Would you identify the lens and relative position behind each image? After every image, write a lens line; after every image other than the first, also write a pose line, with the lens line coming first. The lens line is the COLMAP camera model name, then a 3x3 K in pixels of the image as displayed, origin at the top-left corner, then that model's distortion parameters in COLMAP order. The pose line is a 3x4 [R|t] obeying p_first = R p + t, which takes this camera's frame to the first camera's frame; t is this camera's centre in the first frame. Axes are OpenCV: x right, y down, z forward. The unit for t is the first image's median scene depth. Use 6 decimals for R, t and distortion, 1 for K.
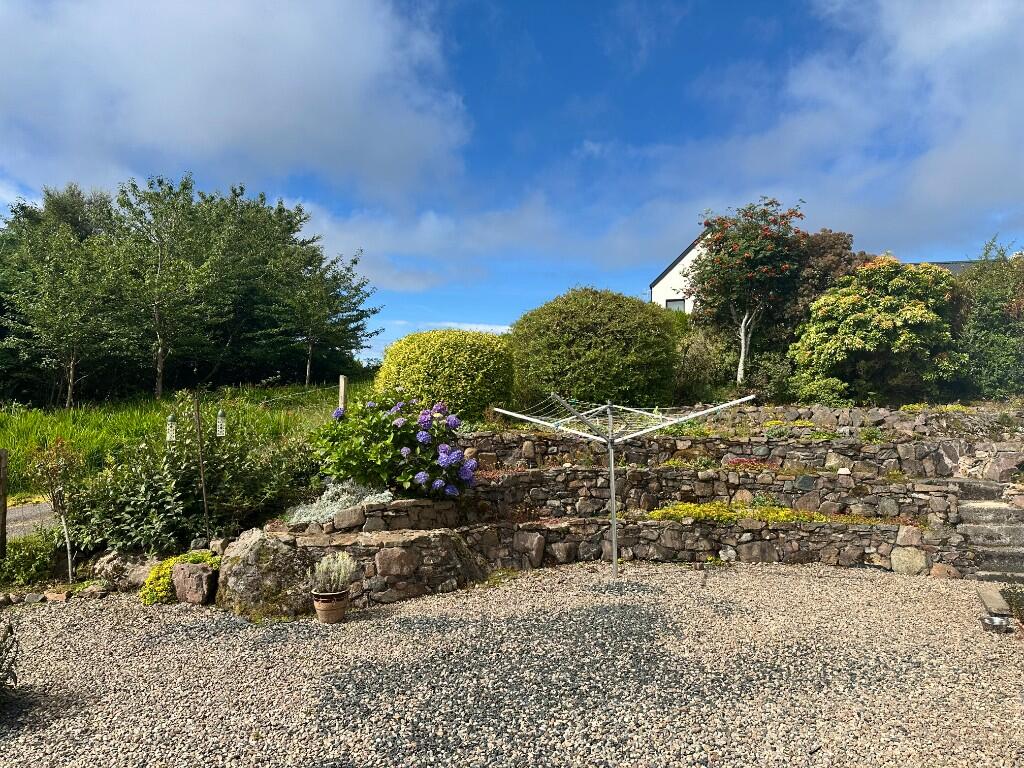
lens RADIAL K [[710.8, 0, 518.0], [0, 710.8, 383.4], [0, 0, 1]] dist [0.109045, -0.146800]
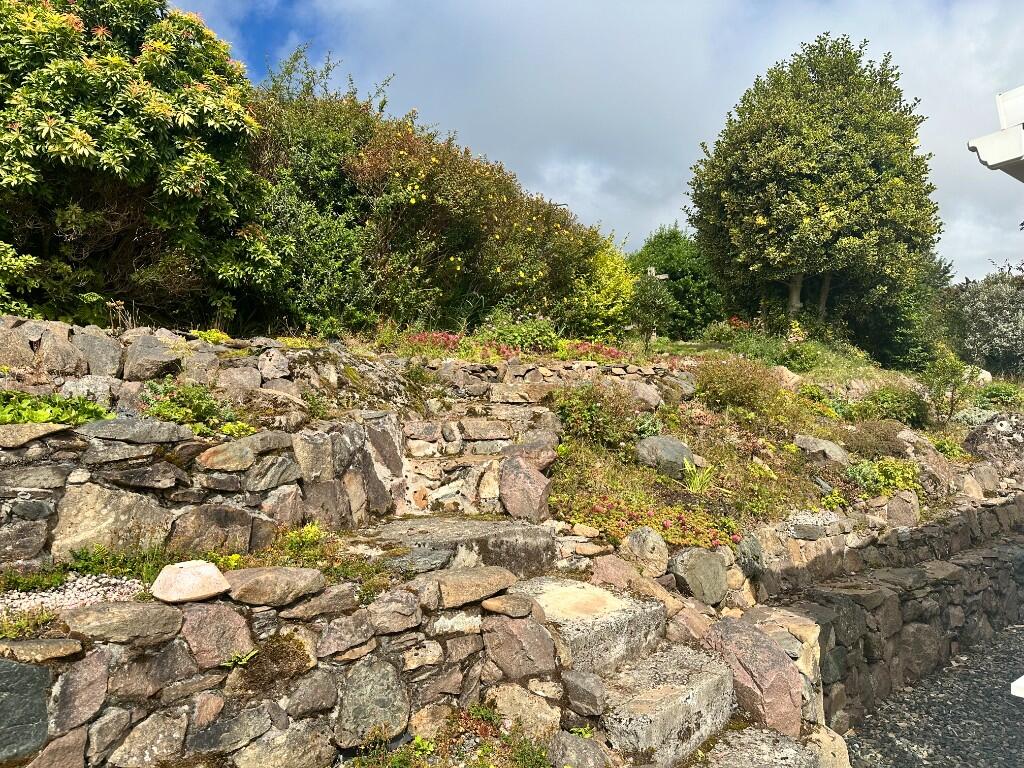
lens RADIAL K [[718.3, 0, 509.2], [0, 718.3, 390.7], [0, 0, 1]] dist [0.039033, -0.051412]
pose [[0.402243, 0.011481, 0.915461, 0.285075], [-0.050278, 0.998689, 0.009566, 0.058868], [-0.914152, -0.049875, 0.402293, 0.797429]]
